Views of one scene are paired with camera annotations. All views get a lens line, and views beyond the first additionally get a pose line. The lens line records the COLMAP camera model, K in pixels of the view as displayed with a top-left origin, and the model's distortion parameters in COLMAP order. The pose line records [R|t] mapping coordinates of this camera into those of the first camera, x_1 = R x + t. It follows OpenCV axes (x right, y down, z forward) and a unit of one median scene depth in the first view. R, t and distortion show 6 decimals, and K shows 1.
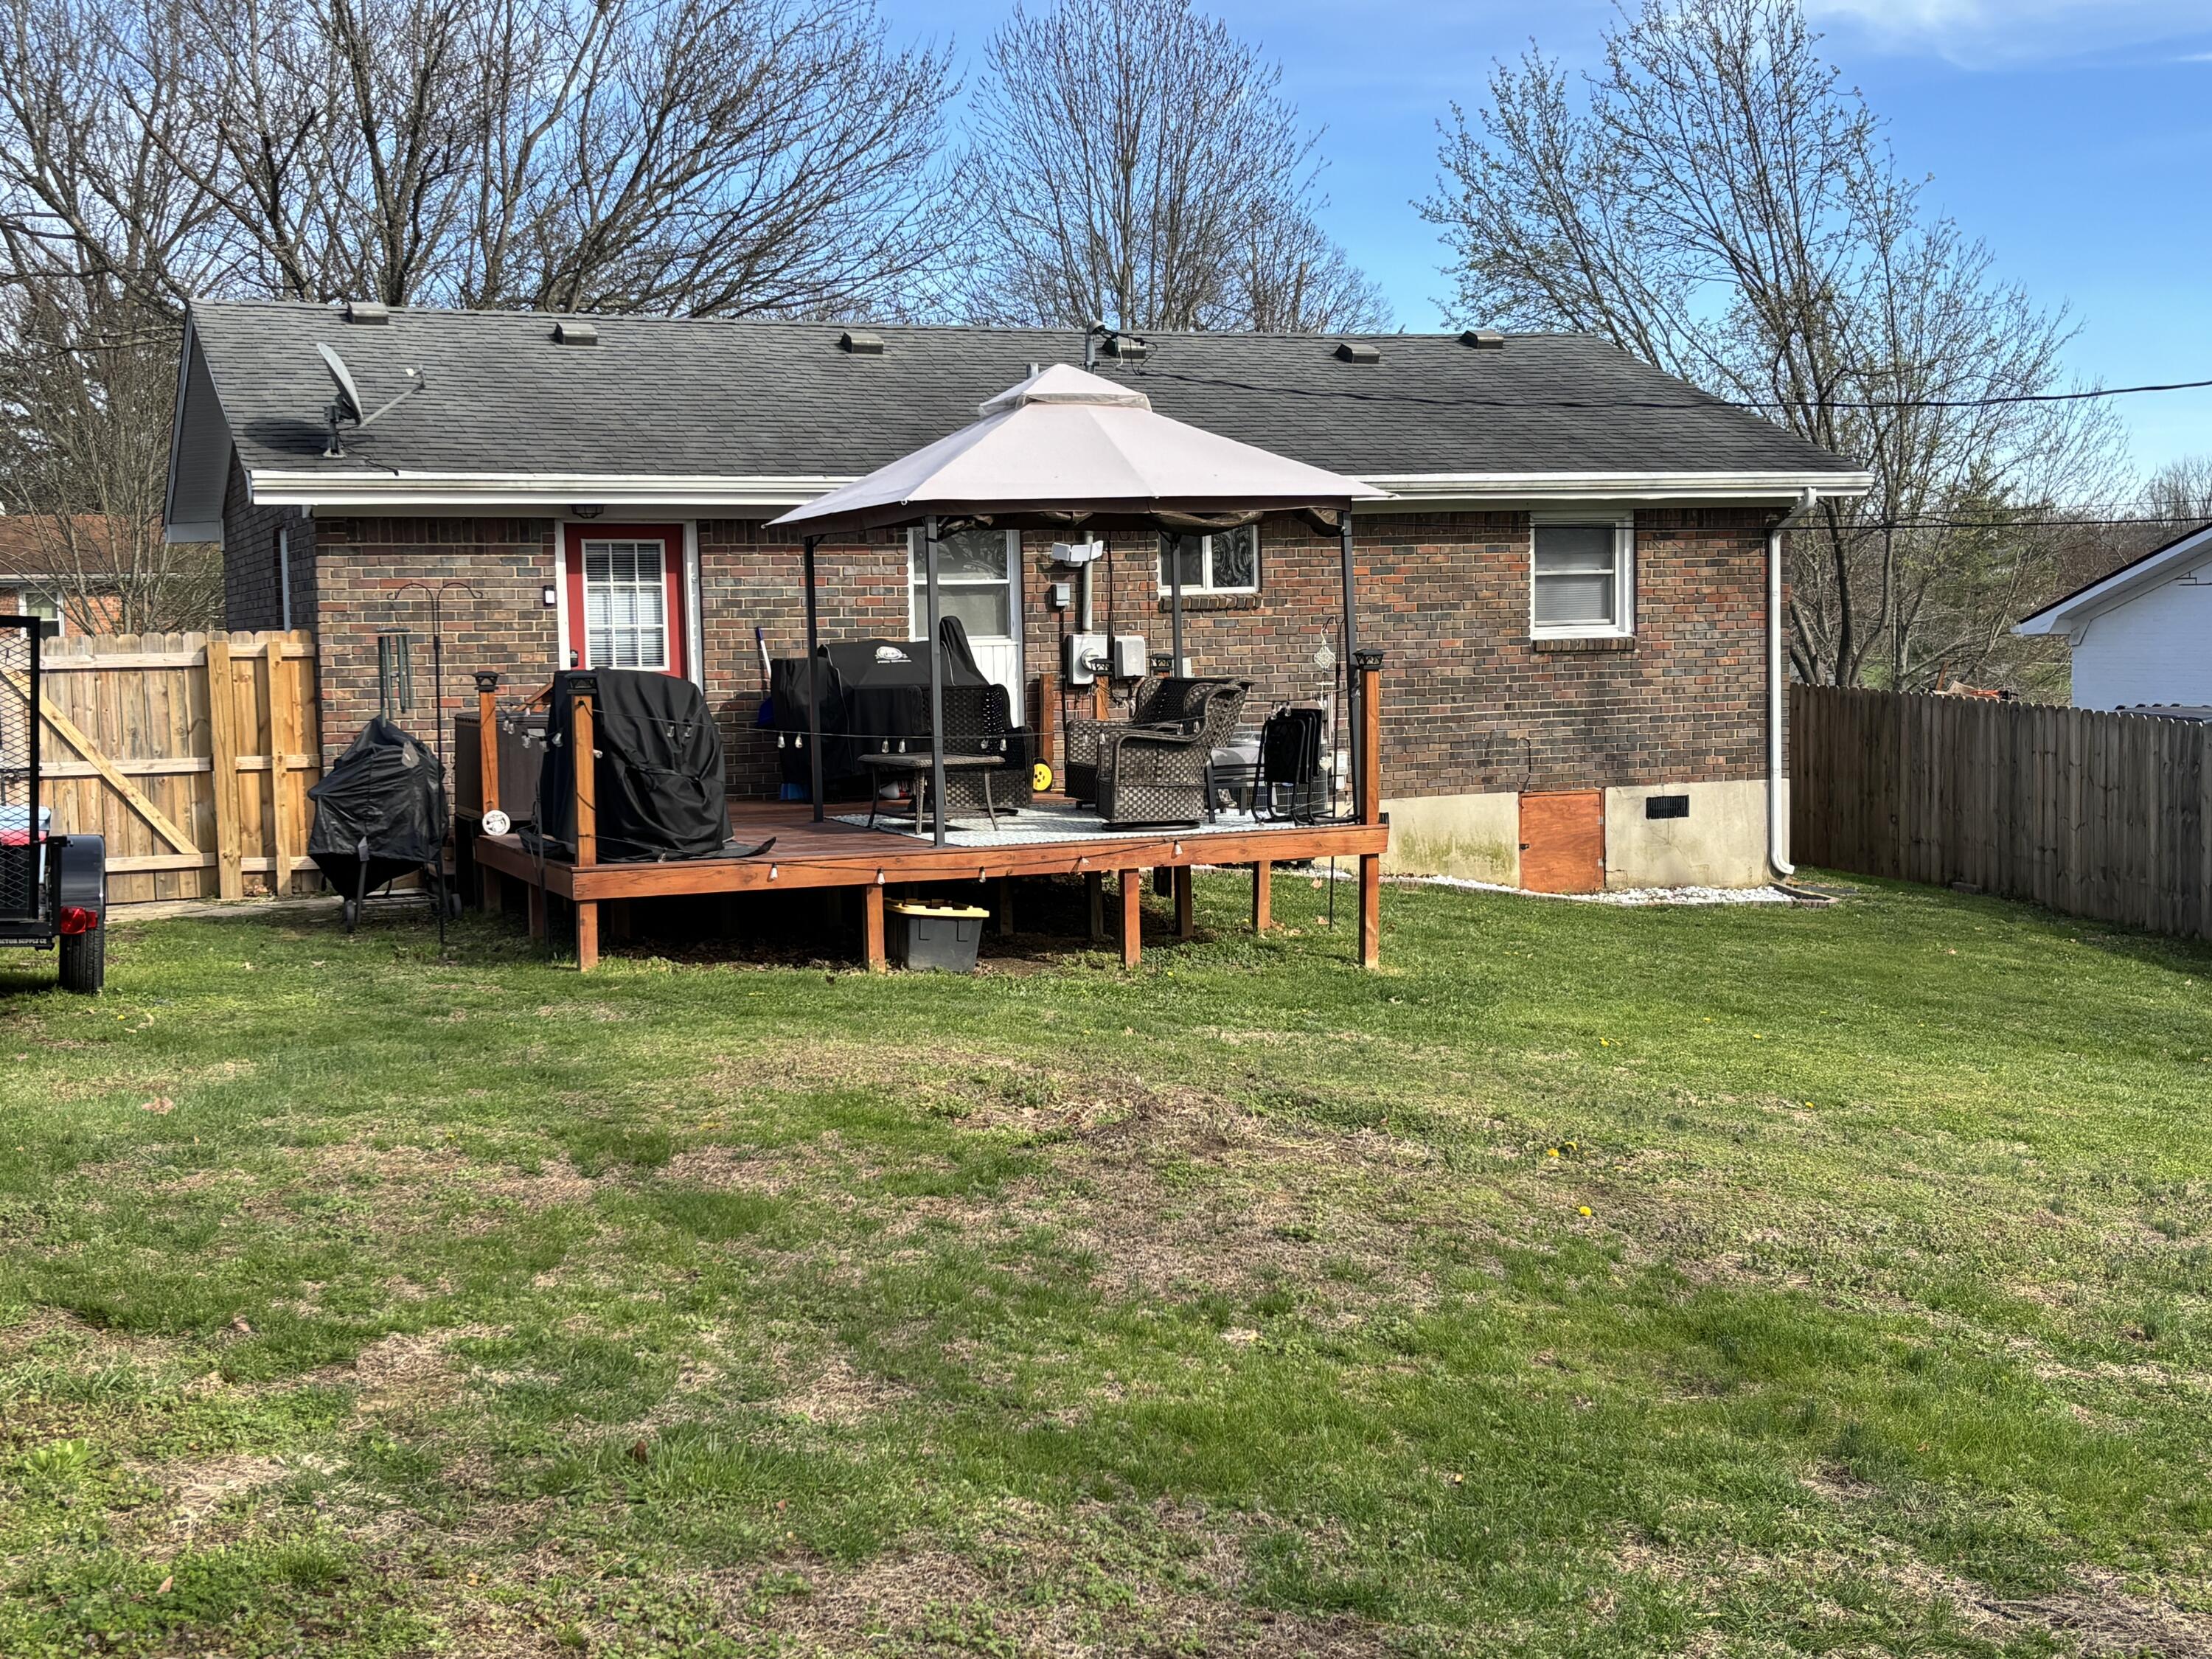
lens RADIAL K [[2670.4, 0, 1102.2], [0, 2670.4, 836.8], [0, 0, 1]] dist [0.084380, 0.000000]
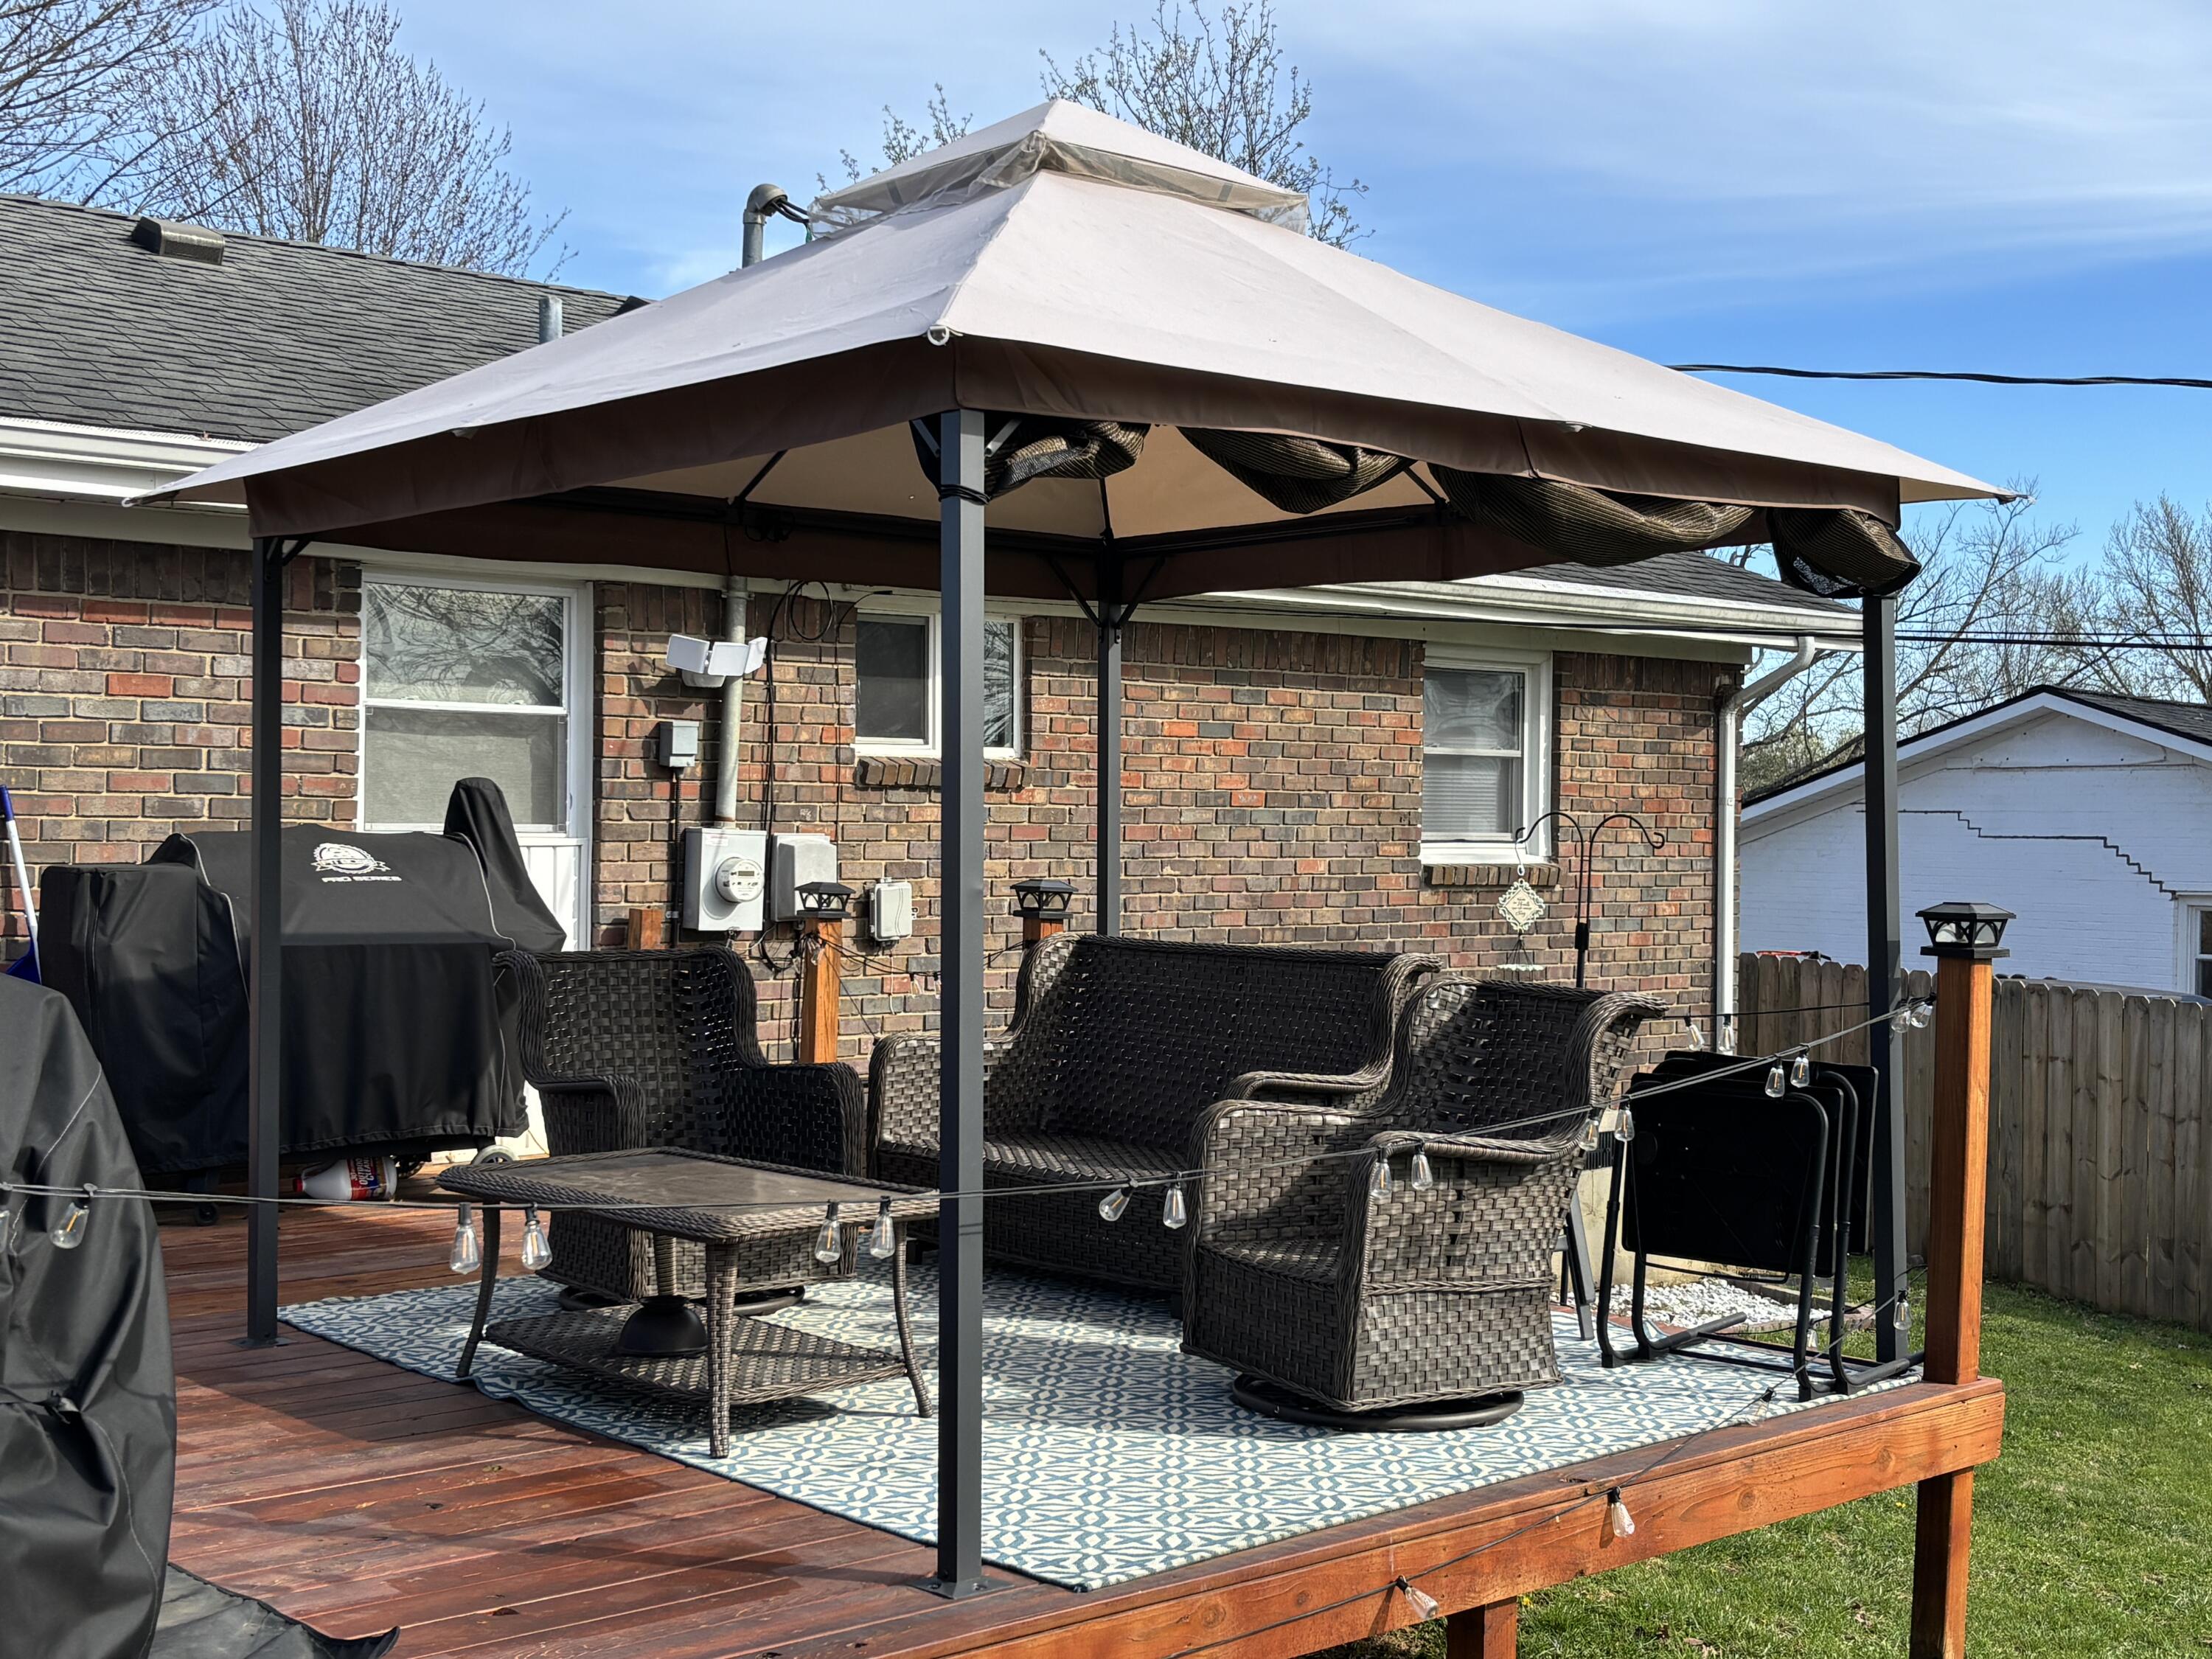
lens RADIAL K [[2670.4, 0, 1126.3], [0, 2670.4, 846.1], [0, 0, 1]] dist [0.084380, 0.000000]
pose [[0.936004, 0.032263, 0.350507, -0.099678], [-0.007033, 0.997306, -0.073017, -0.035331], [-0.351919, 0.065879, 0.933709, 0.488779]]
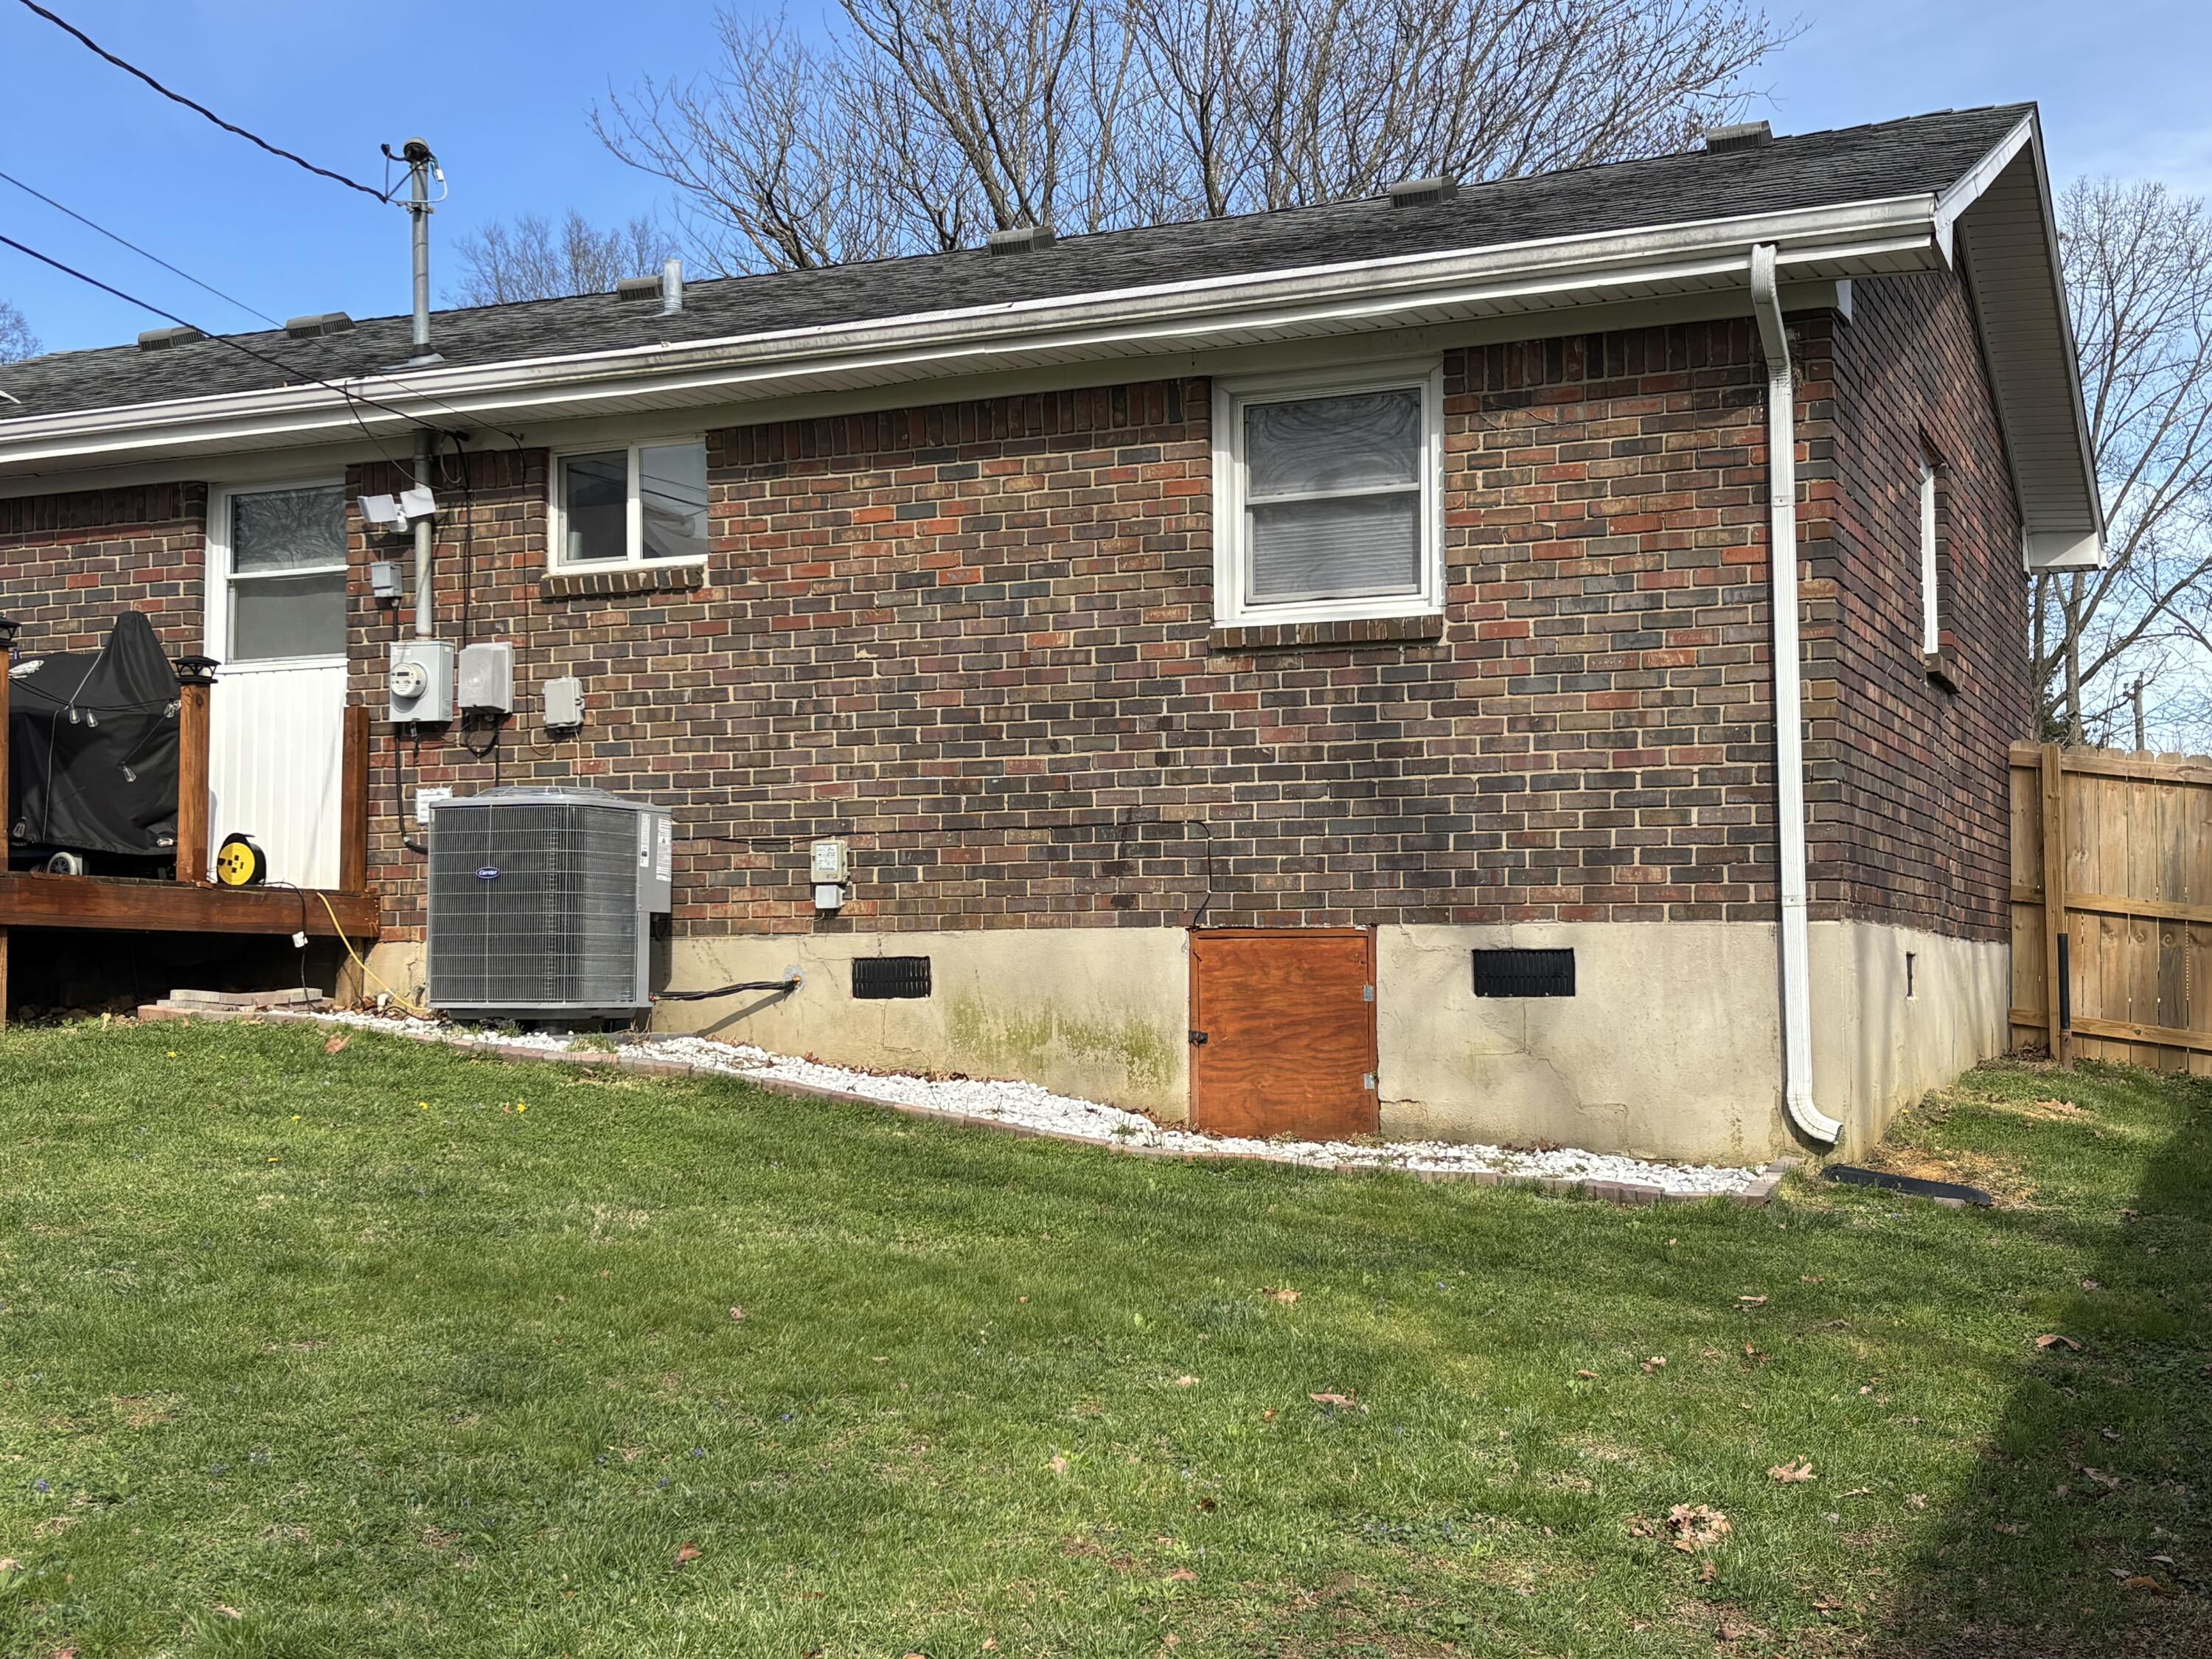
lens RADIAL K [[2670.4, 0, 1101.9], [0, 2670.4, 829.9], [0, 0, 1]] dist [0.084380, 0.000000]
pose [[0.704961, -0.012190, -0.709141, 0.504654], [-0.060241, 0.995210, -0.076994, 0.004764], [0.706683, 0.096997, 0.700850, 0.635952]]
